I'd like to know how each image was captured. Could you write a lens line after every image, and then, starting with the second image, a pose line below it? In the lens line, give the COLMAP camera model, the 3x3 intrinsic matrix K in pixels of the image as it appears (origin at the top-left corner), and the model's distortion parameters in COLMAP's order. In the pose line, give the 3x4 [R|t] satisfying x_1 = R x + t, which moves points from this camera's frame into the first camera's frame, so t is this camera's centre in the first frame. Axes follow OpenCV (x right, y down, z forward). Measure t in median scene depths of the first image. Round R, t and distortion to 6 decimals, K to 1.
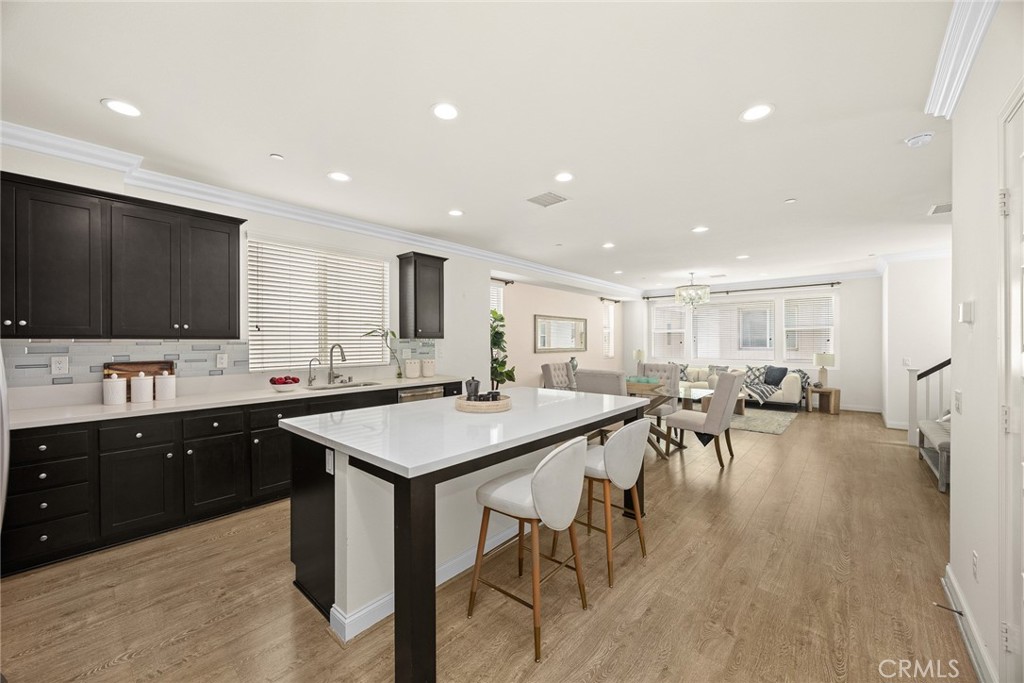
lens RADIAL K [[390.5, 0, 509.1], [0, 390.5, 344.0], [0, 0, 1]] dist [-0.004744, 0.000476]
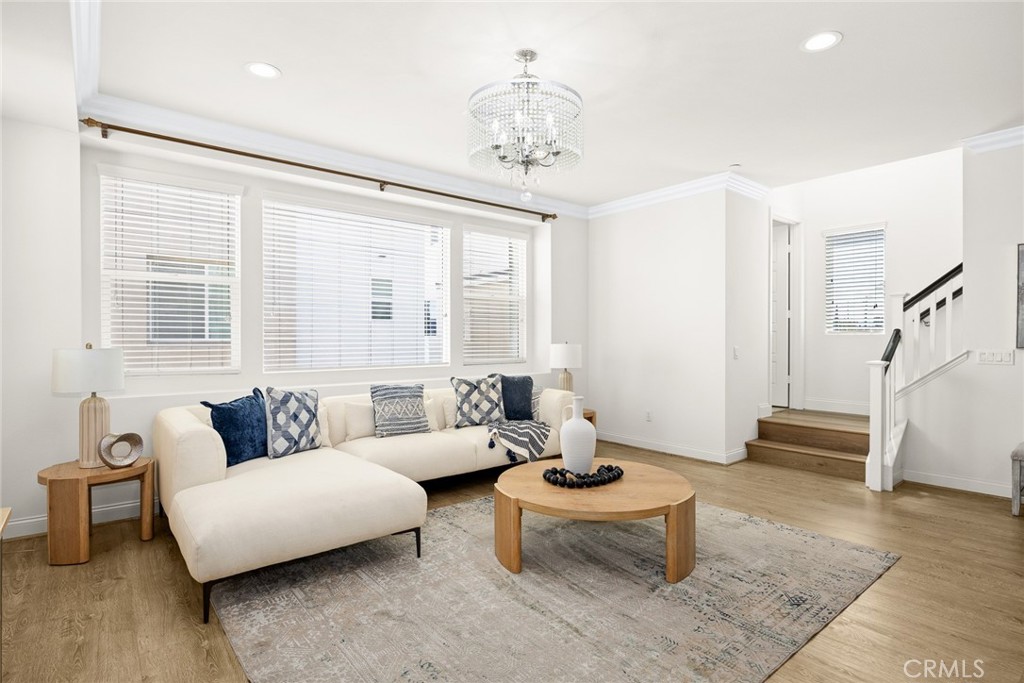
lens RADIAL K [[527.8, 0, 512.4], [0, 527.8, 341.6], [0, 0, 1]] dist [-0.001028, 0.000394]
pose [[0.159695, -0.020349, 0.986957, 0.145876], [0.005274, 0.999791, 0.019760, 0.013173], [-0.987152, 0.002050, 0.159769, 1.457934]]
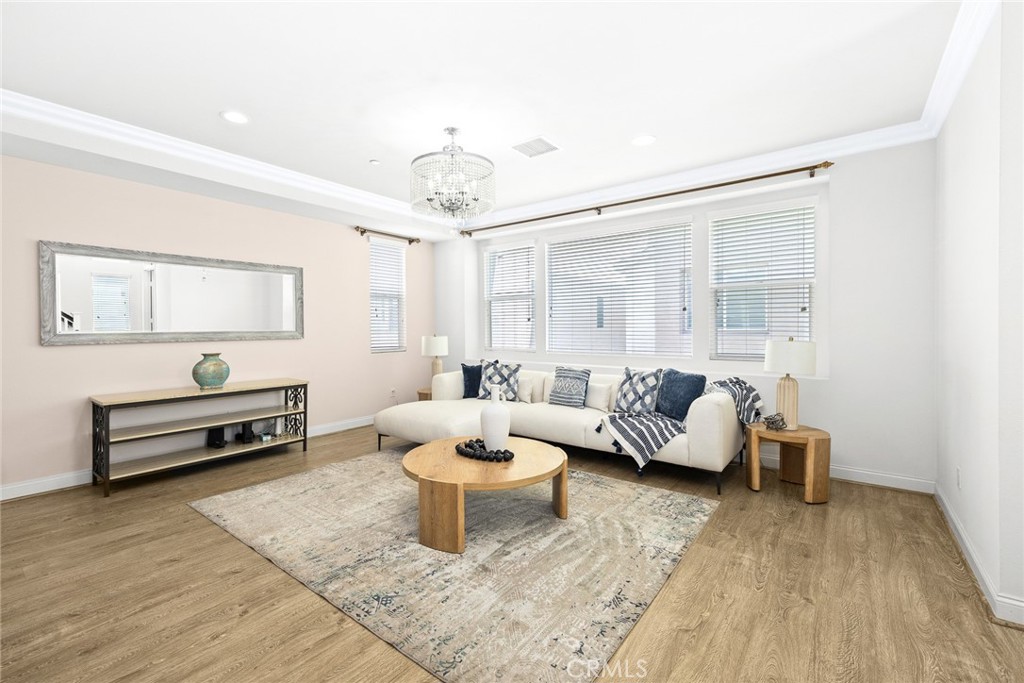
lens RADIAL K [[443.1, 0, 498.2], [0, 443.1, 333.3], [0, 0, 1]] dist [0.012173, -0.000404]
pose [[0.998424, -0.006630, 0.055736, 0.747674], [0.006147, 0.999942, 0.008839, 0.017696], [-0.055792, -0.008482, 0.998406, 0.867172]]
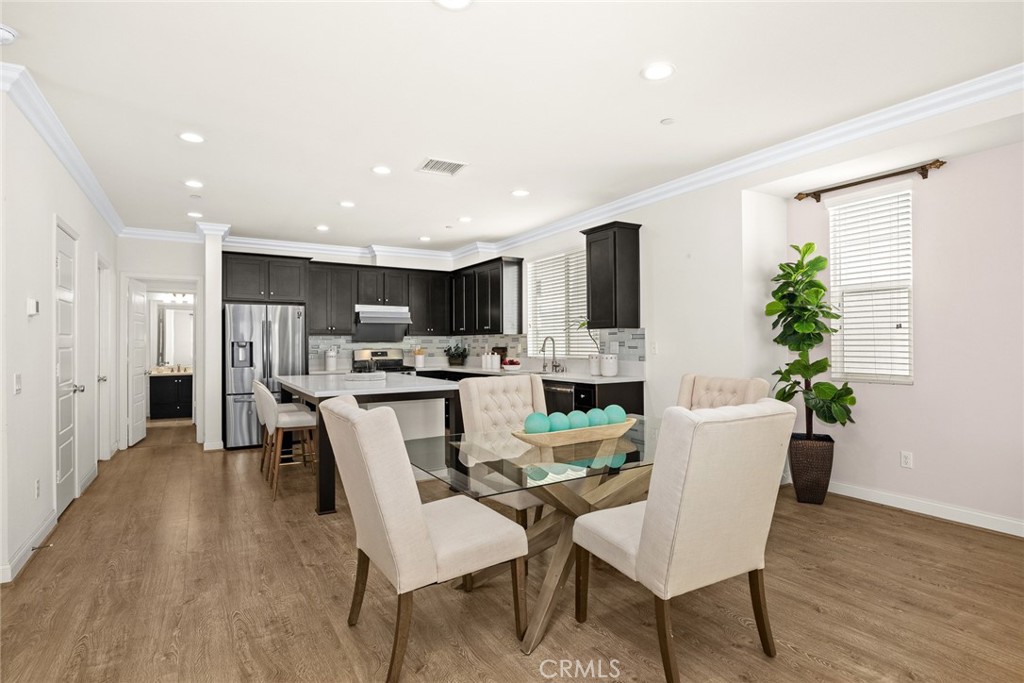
lens RADIAL K [[515.9, 0, 508.9], [0, 515.9, 342.0], [0, 0, 1]] dist [-0.010454, -0.000632]
pose [[-0.297935, -0.000833, -0.954586, 0.854055], [-0.000149, 1.000000, -0.000826, 0.014445], [0.954586, -0.000104, -0.297935, 1.105411]]
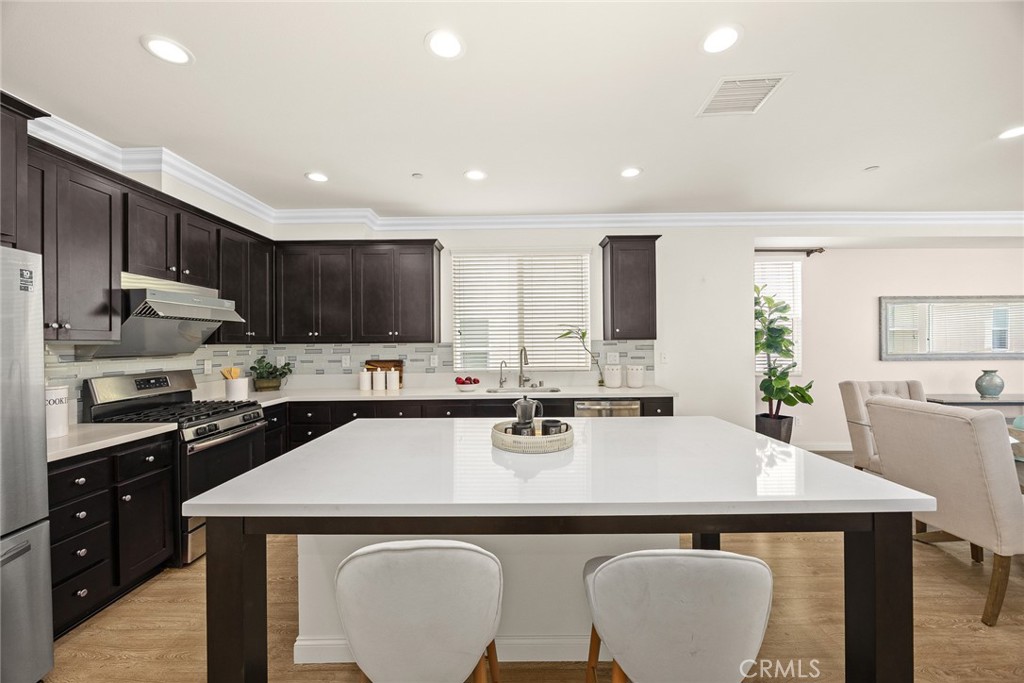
lens RADIAL K [[390.5, 0, 510.5], [0, 390.5, 343.2], [0, 0, 1]] dist [-0.004744, 0.000476]
pose [[0.656332, -0.005590, -0.754451, 0.227661], [0.002766, 0.999984, -0.005003, -0.003318], [0.754467, 0.001197, 0.656337, 0.275514]]
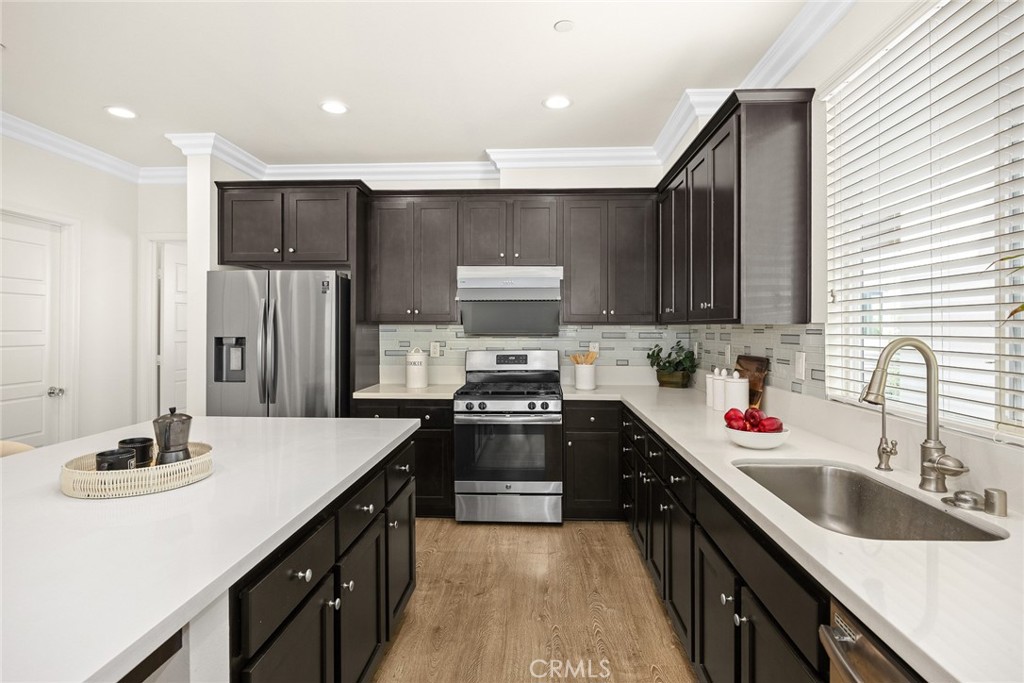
lens RADIAL K [[522.0, 0, 516.1], [0, 522.0, 326.2], [0, 0, 1]] dist [-0.012213, 0.000556]
pose [[-0.777875, -0.001995, -0.628415, -0.013890], [-0.005182, 0.999981, 0.003240, -0.006375], [0.628397, 0.005776, -0.777871, 0.915017]]
